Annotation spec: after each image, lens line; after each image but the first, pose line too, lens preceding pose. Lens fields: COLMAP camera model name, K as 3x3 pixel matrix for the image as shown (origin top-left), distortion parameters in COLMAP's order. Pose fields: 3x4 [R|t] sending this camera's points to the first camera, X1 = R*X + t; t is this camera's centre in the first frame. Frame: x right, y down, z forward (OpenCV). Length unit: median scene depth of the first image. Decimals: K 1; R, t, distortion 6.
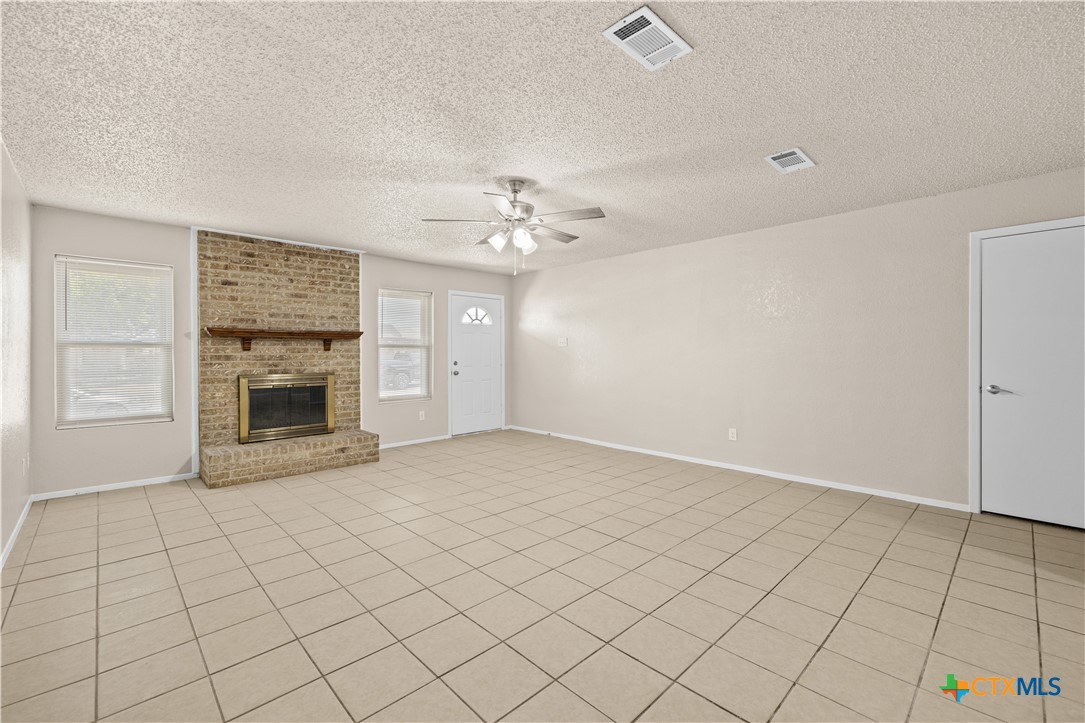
lens RADIAL K [[450.6, 0, 536.3], [0, 450.6, 356.8], [0, 0, 1]] dist [-0.004166, 0.000772]
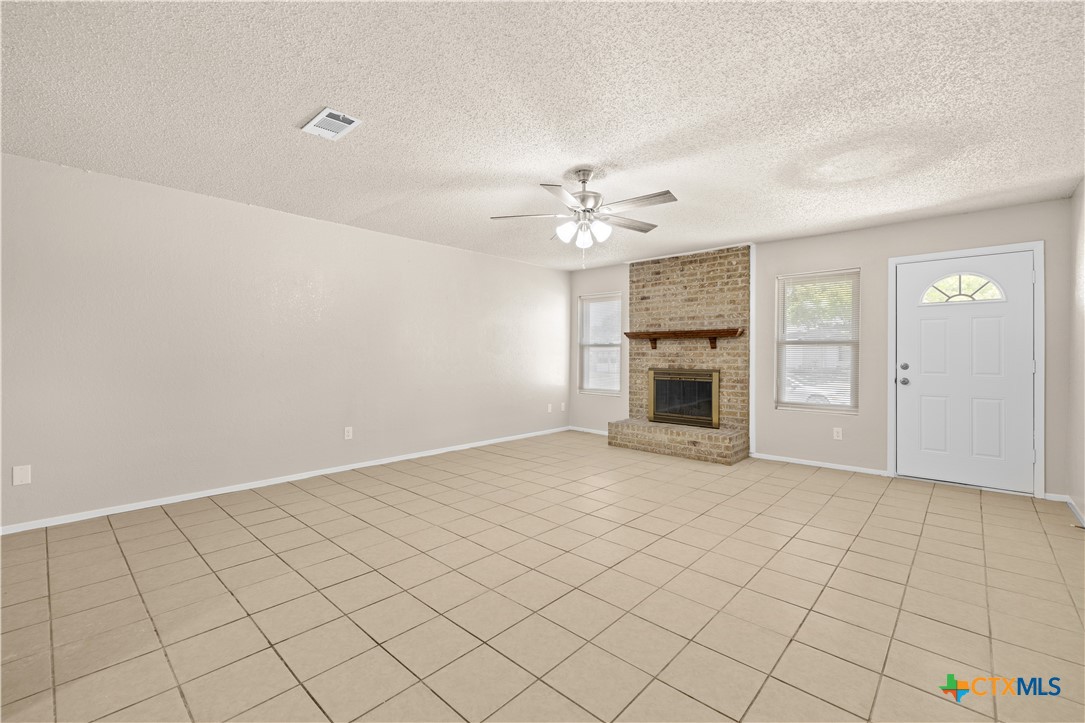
lens RADIAL K [[472.8, 0, 540.7], [0, 472.8, 351.4], [0, 0, 1]] dist [0.014750, 0.000002]
pose [[0.066207, 0.002220, -0.997803, 0.650998], [-0.008276, 0.999964, 0.001676, -0.005902], [0.997772, 0.008147, 0.066223, 0.571263]]
